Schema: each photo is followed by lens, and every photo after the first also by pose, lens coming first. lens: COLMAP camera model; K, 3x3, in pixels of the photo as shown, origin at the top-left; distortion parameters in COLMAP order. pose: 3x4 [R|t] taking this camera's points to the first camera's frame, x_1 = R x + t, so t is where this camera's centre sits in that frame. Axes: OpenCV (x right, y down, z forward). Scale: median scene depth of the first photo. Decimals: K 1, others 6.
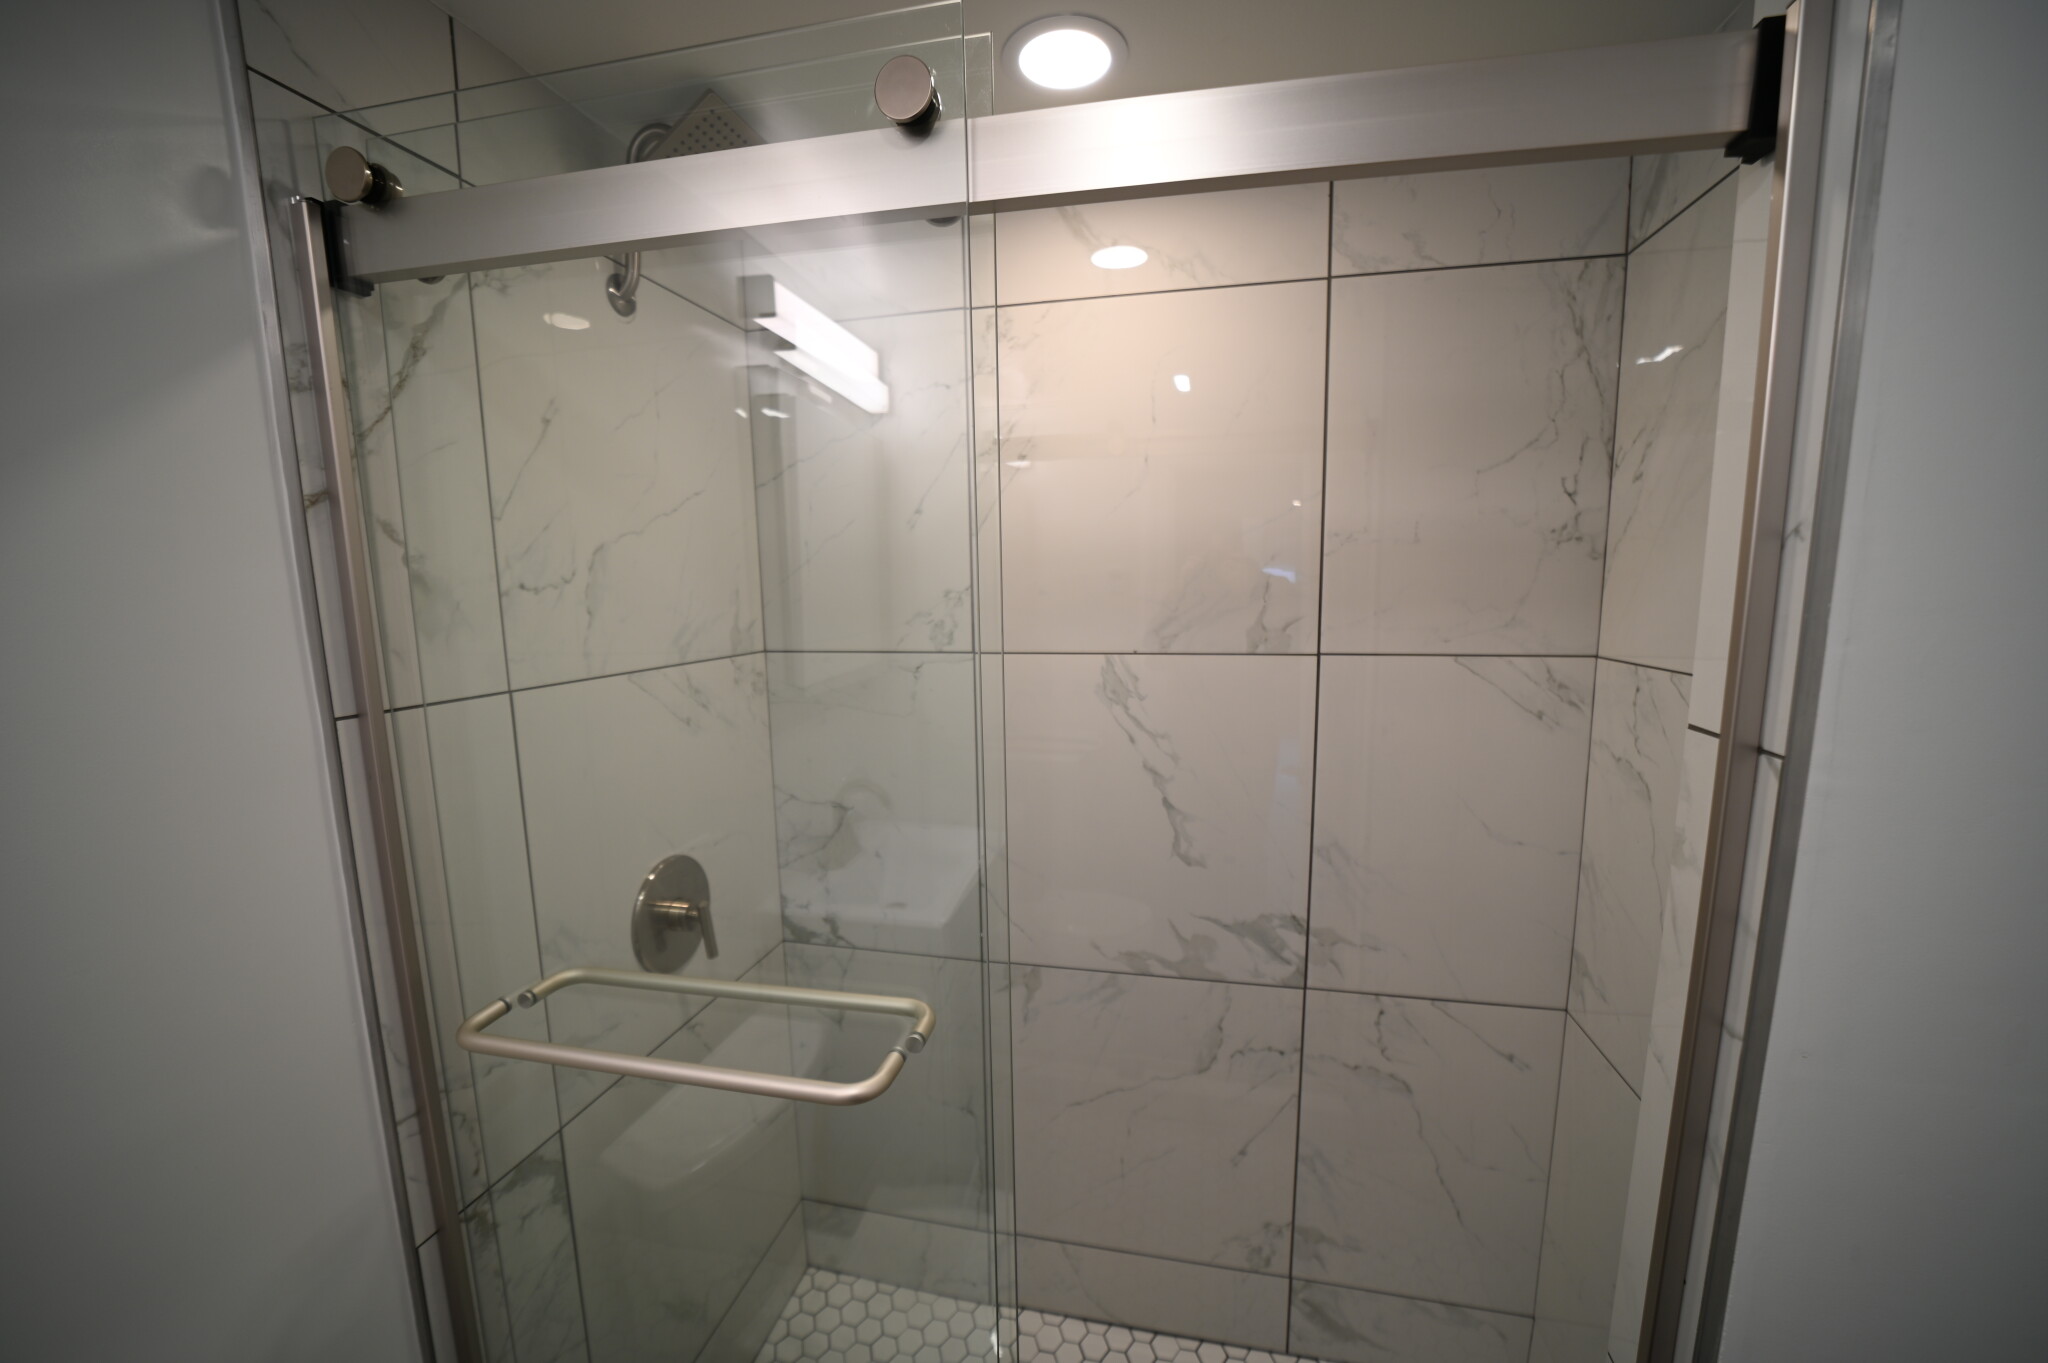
lens RADIAL K [[793.9, 0, 1027.0], [0, 793.9, 688.7], [0, 0, 1]] dist [-0.030660, 0.000319]
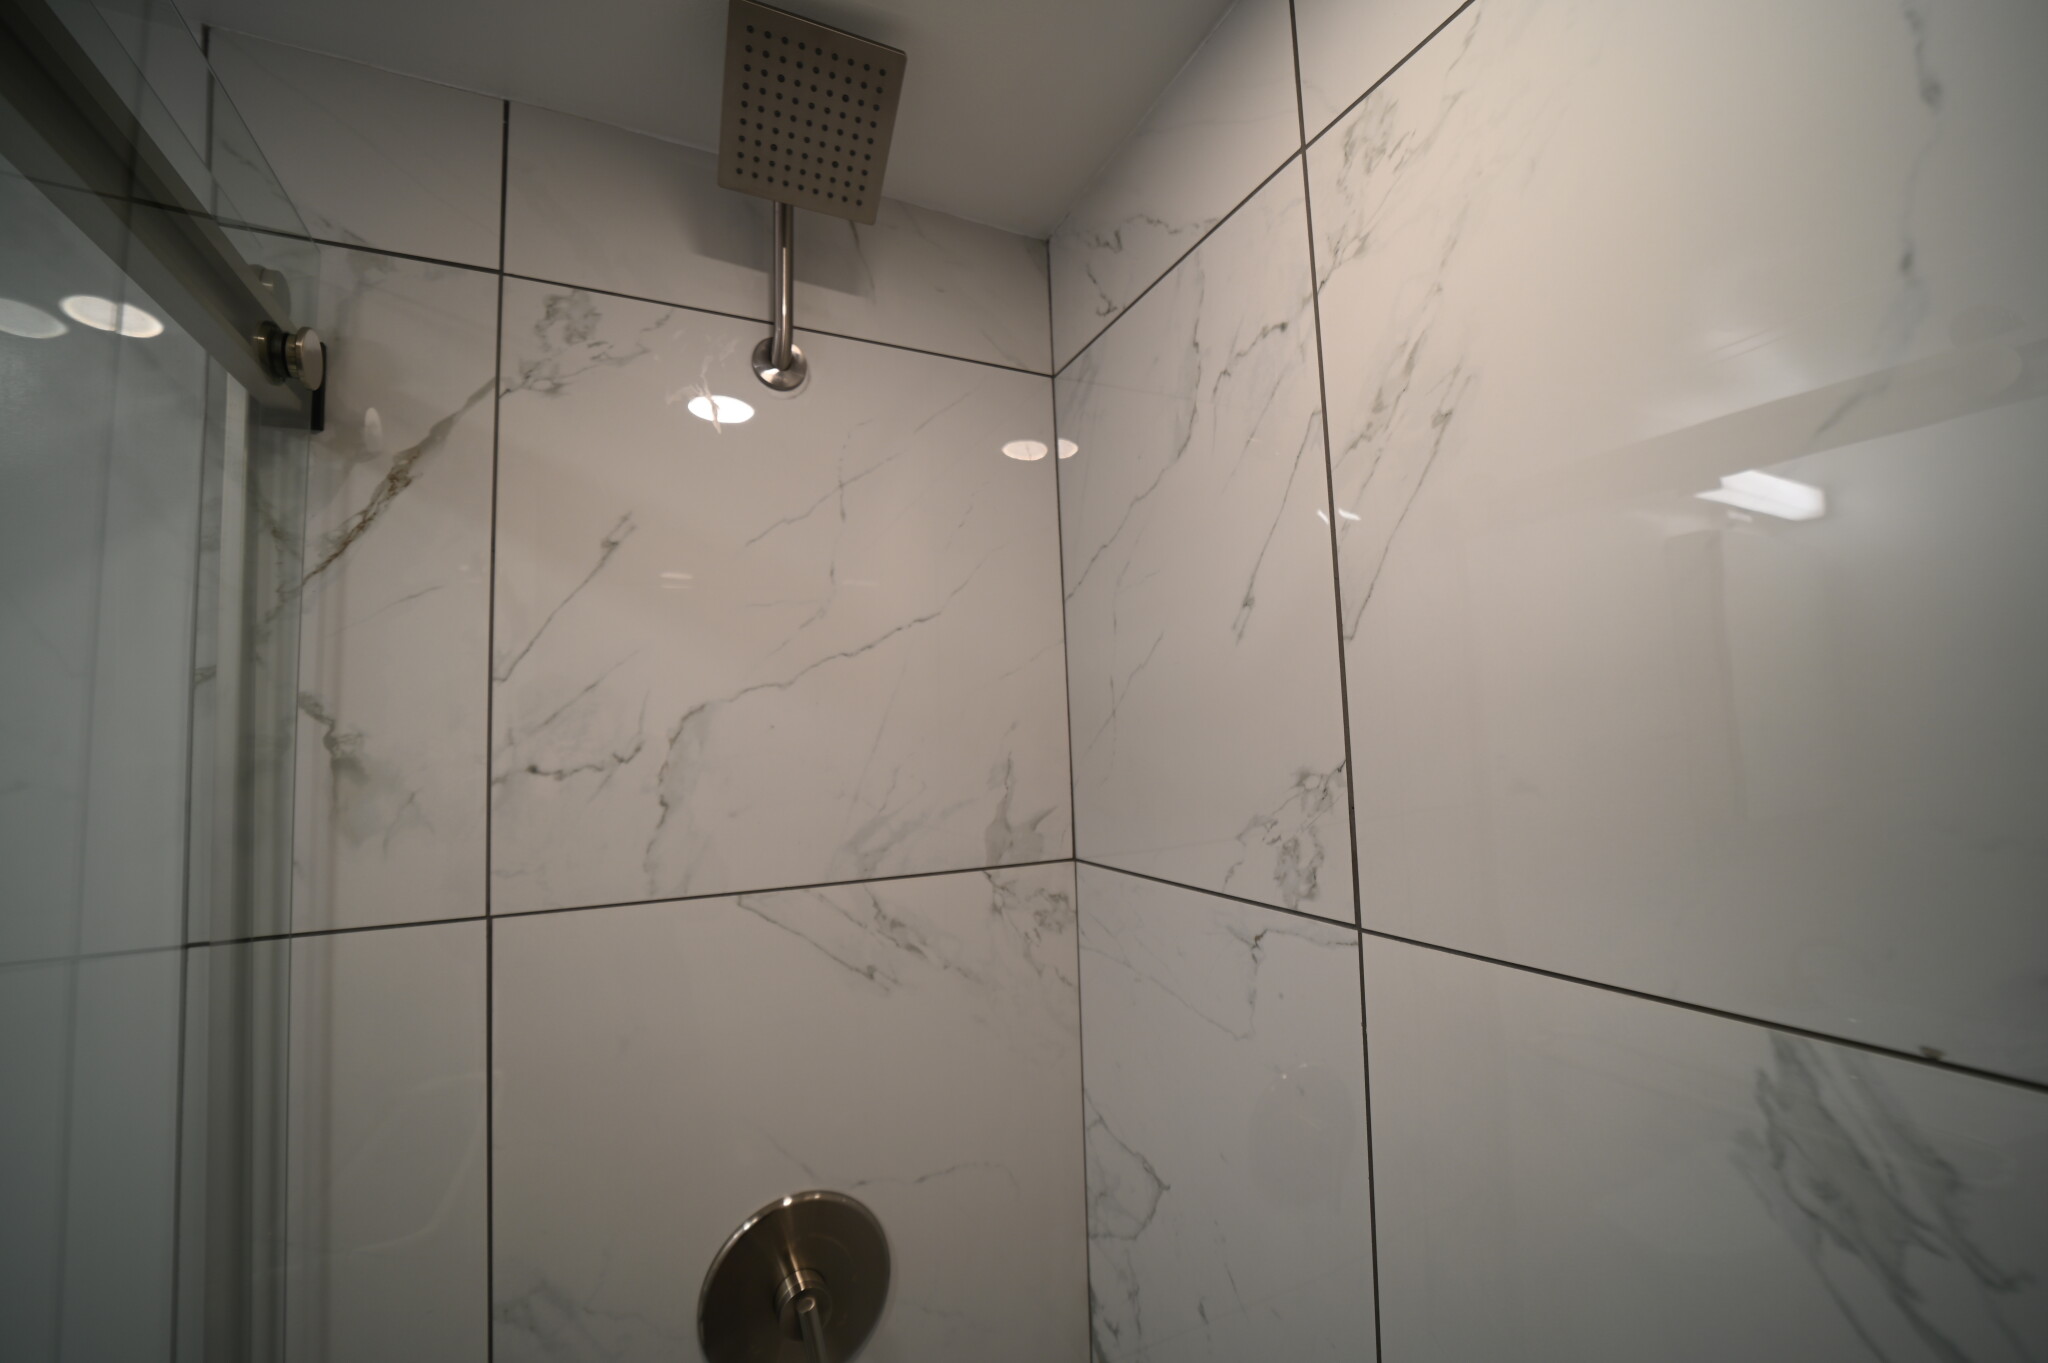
lens RADIAL K [[793.9, 0, 1032.9], [0, 793.9, 687.4], [0, 0, 1]] dist [-0.030660, 0.000319]
pose [[0.624621, -0.058292, -0.778750, 0.192111], [-0.081666, 0.986867, -0.139373, -0.127959], [0.776647, 0.150653, 0.611657, 0.813759]]
